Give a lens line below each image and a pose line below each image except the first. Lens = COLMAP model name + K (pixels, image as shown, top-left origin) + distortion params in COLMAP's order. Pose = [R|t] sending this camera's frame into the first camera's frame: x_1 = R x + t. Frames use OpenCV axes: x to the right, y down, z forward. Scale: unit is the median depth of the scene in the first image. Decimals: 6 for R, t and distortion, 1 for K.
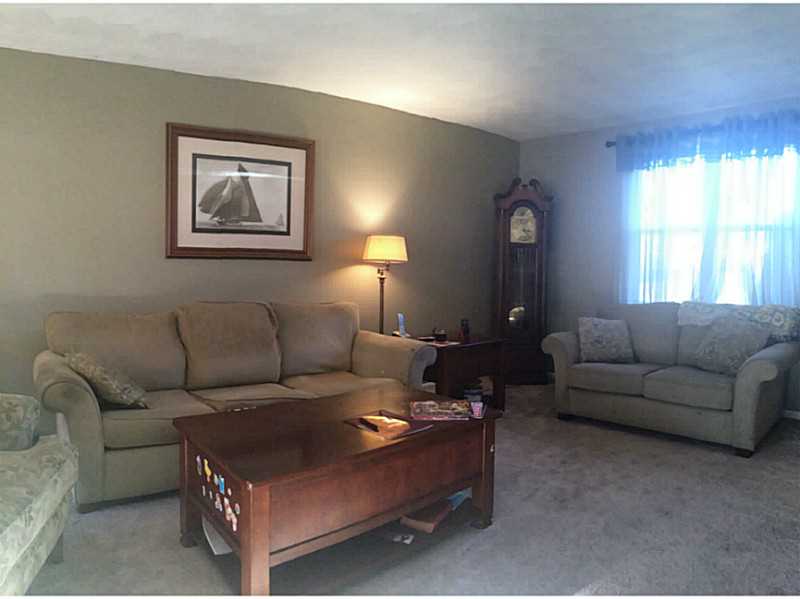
lens RADIAL K [[574.6, 0, 400.0], [0, 574.6, 299.5], [0, 0, 1]] dist [-0.207449, 0.124472]
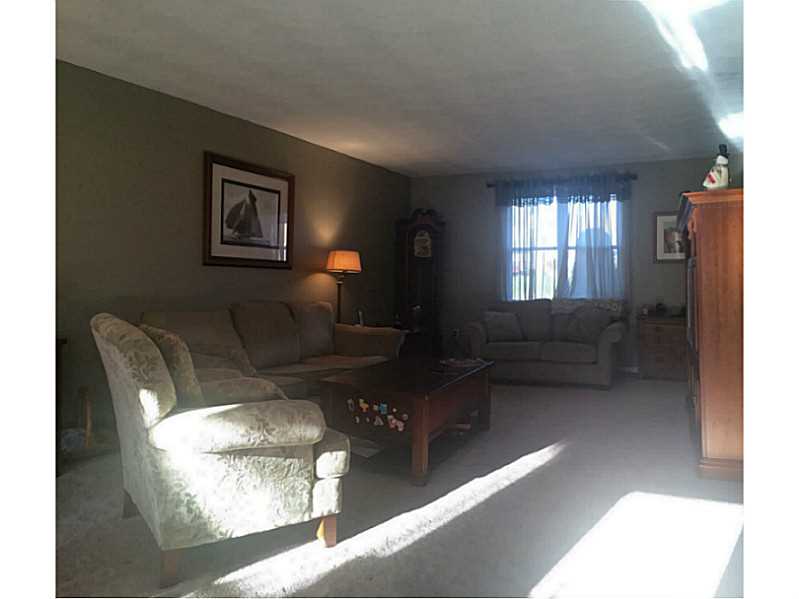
lens RADIAL K [[573.9, 0, 399.5], [0, 573.9, 299.5], [0, 0, 1]] dist [-0.207449, 0.124472]
pose [[0.921658, -0.014907, 0.387717, -0.437127], [0.027753, 0.999235, -0.027553, 0.038188], [-0.387010, 0.036155, 0.921367, -0.229759]]
